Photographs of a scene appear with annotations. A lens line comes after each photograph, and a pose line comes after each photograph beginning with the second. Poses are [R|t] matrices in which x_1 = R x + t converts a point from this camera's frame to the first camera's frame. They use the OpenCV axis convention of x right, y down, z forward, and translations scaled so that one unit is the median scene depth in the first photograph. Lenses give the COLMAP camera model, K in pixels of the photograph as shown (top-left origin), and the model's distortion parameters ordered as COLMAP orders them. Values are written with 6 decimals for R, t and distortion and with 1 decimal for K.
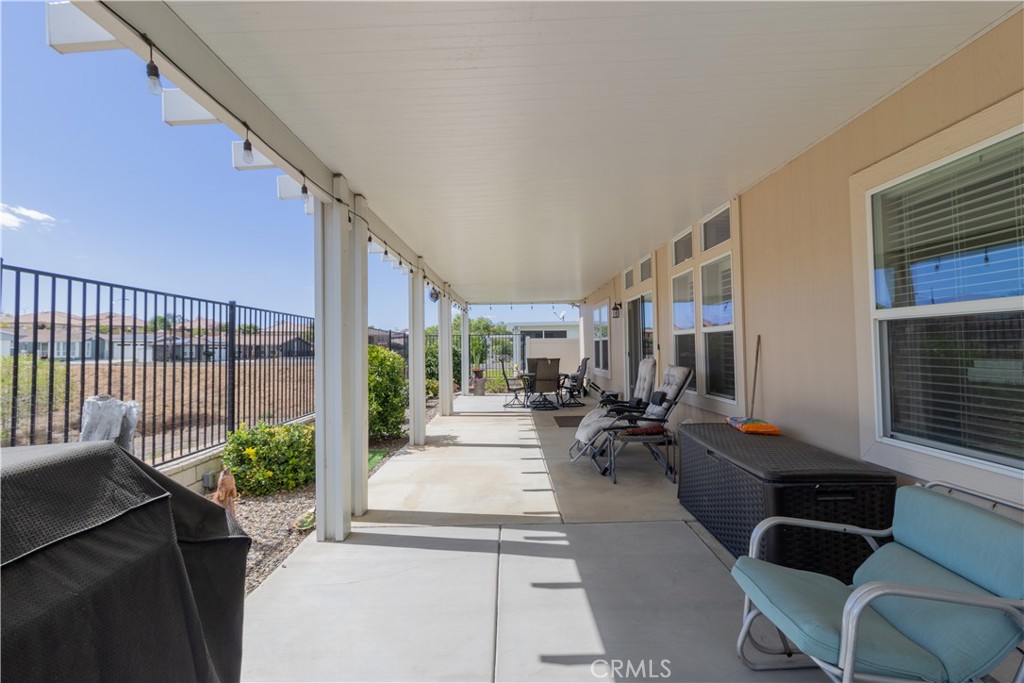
lens RADIAL K [[471.1, 0, 512.0], [0, 471.1, 341.5], [0, 0, 1]] dist [-0.000189, -0.000044]
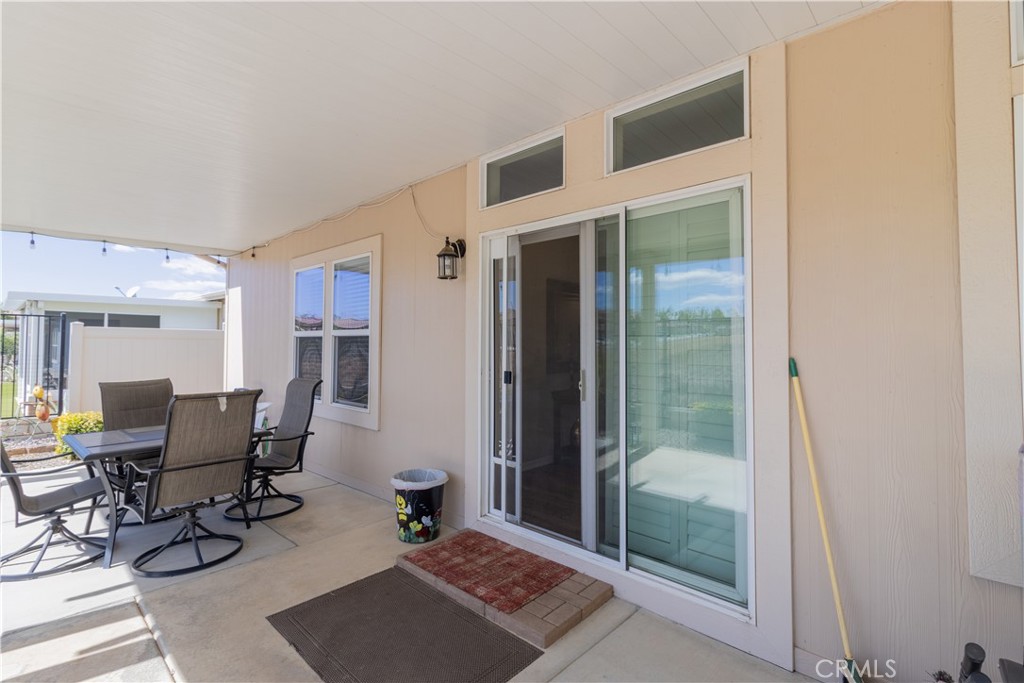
lens RADIAL K [[443.1, 0, 512.0], [0, 443.1, 341.5], [0, 0, 1]] dist [-0.000512, -0.000117]
pose [[0.666436, 0.057715, 0.743325, -0.003887], [-0.050959, 0.998194, -0.031816, 0.005055], [-0.743818, -0.016676, 0.668174, 0.341473]]
